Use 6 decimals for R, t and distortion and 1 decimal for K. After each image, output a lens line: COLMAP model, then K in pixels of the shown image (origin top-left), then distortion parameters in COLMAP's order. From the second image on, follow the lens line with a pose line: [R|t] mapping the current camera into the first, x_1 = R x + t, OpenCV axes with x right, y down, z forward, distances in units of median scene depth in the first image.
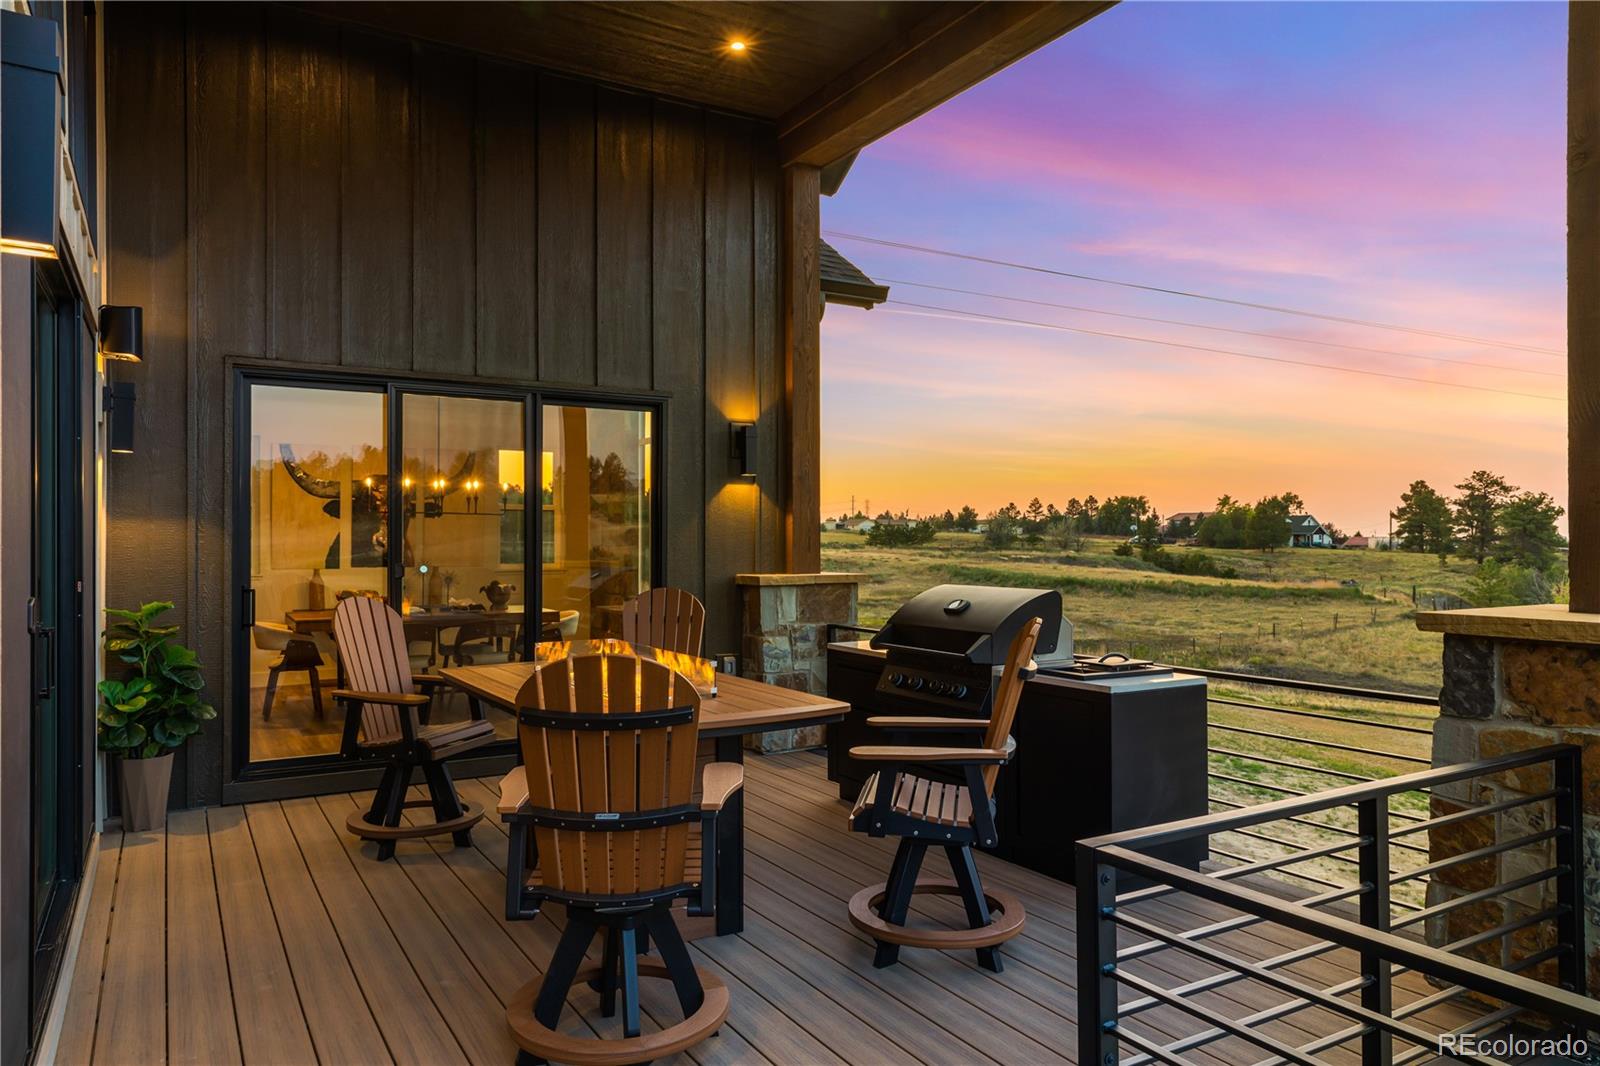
lens RADIAL K [[1064.0, 0, 800.0], [0, 1064.0, 533.0], [0, 0, 1]] dist [0.012626, 0.001073]
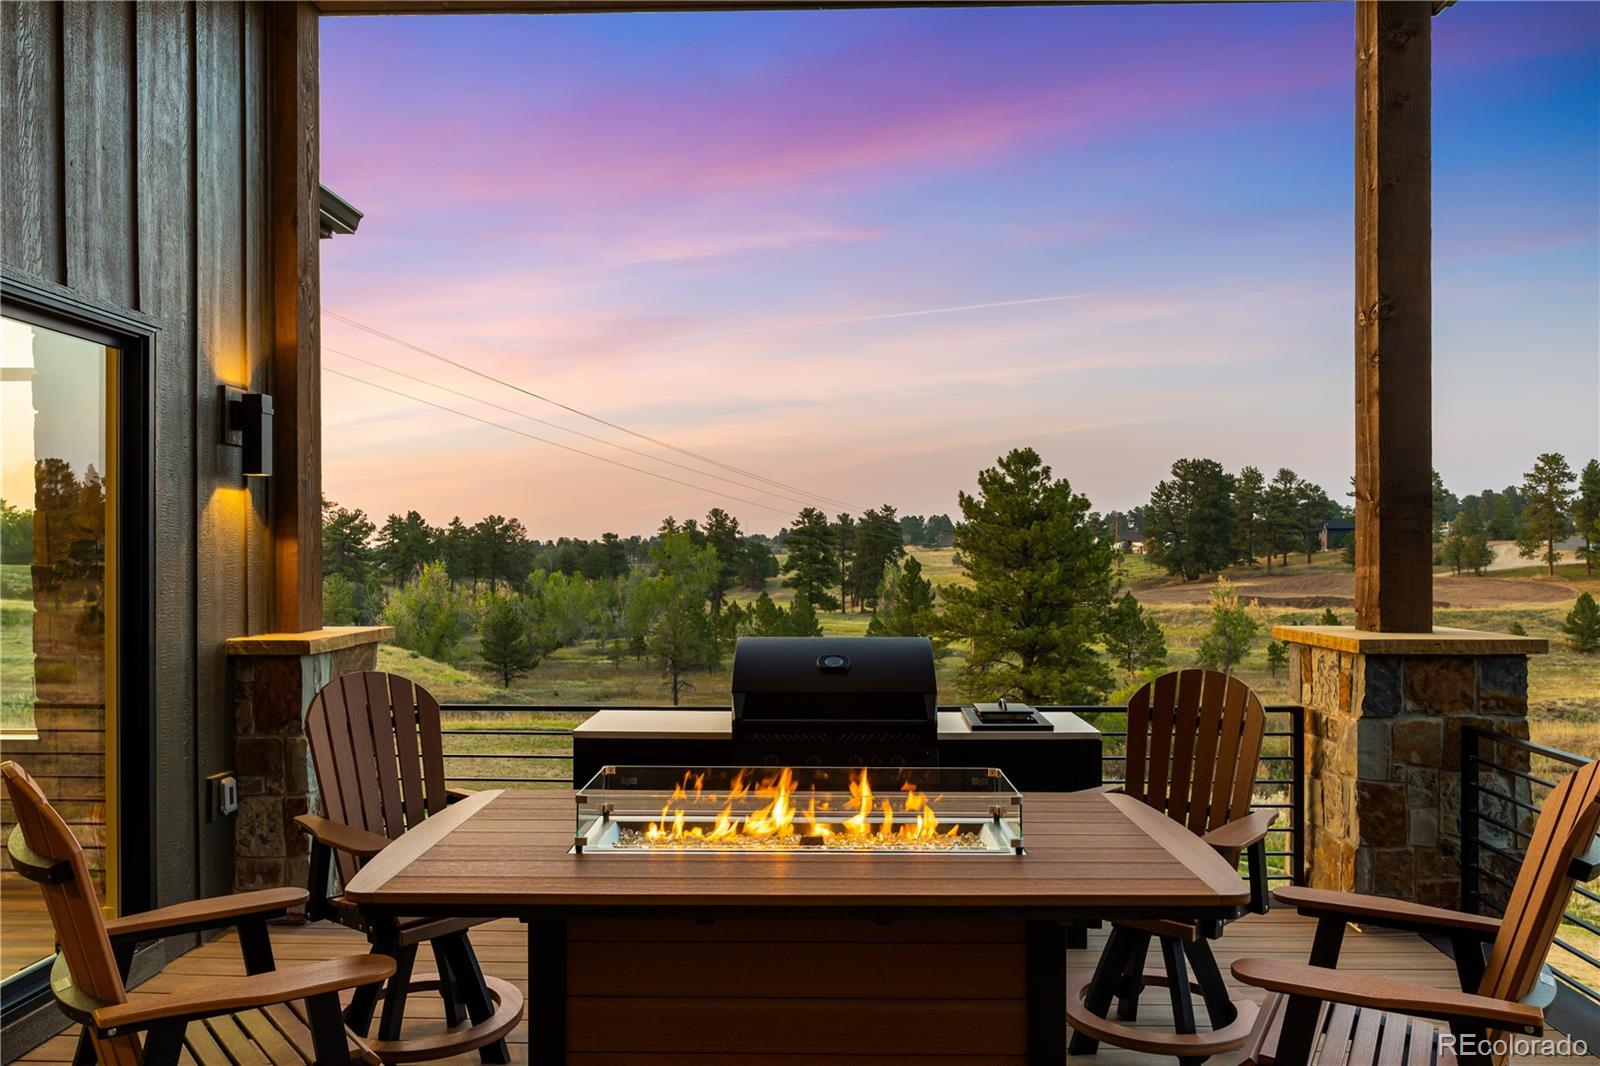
lens RADIAL K [[1149.8, 0, 801.3], [0, 1149.8, 553.3], [0, 0, 1]] dist [-0.000748, -0.002157]
pose [[0.532890, 0.000162, 0.846184, -0.969755], [-0.005592, 0.999979, 0.003330, -0.030849], [-0.846166, -0.006506, 0.532880, 0.856988]]
